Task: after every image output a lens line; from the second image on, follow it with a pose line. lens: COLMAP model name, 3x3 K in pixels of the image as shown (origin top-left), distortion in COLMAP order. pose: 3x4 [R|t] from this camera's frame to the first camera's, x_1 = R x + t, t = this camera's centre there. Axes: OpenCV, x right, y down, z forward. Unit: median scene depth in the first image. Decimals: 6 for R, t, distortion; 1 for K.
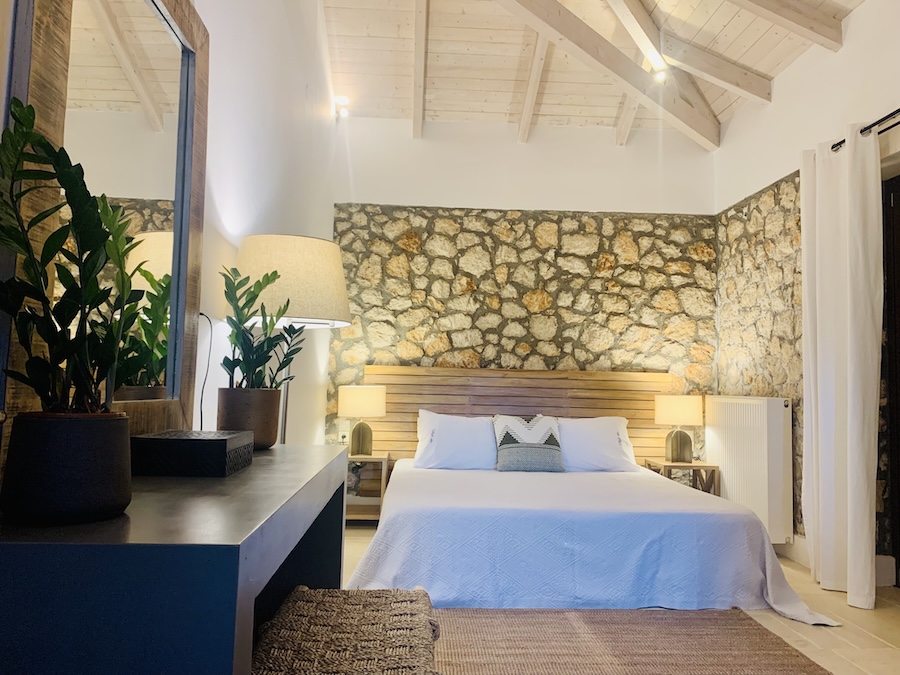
lens RADIAL K [[681.6, 0, 445.7], [0, 681.6, 335.1], [0, 0, 1]] dist [-0.021382, 0.023666]
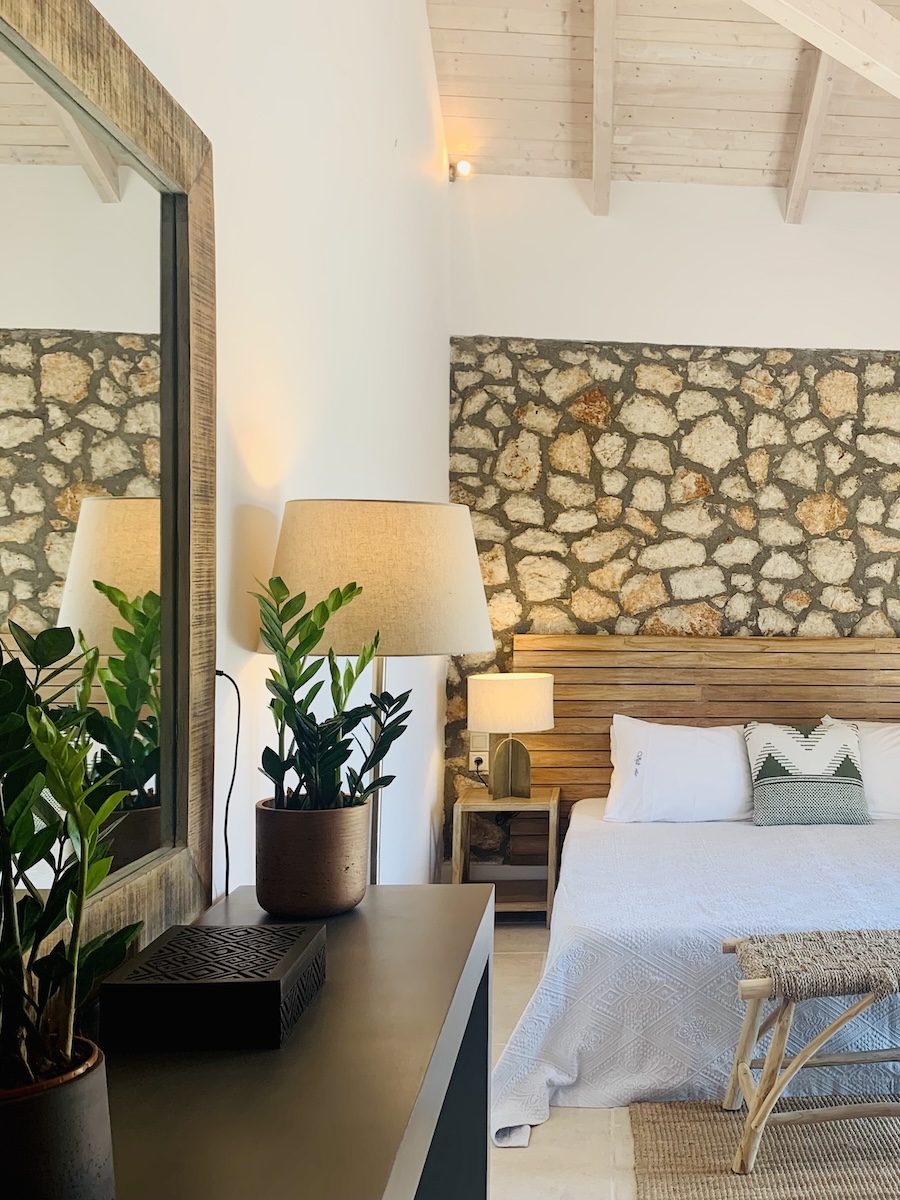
lens RADIAL K [[908.8, 0, 439.2], [0, 908.8, 606.6], [0, 0, 1]] dist [-0.021382, 0.023666]
pose [[0.977239, -0.017023, -0.211457, -0.019464], [0.021537, 0.999586, 0.019059, 0.005754], [0.211045, -0.023179, 0.977202, 0.241407]]
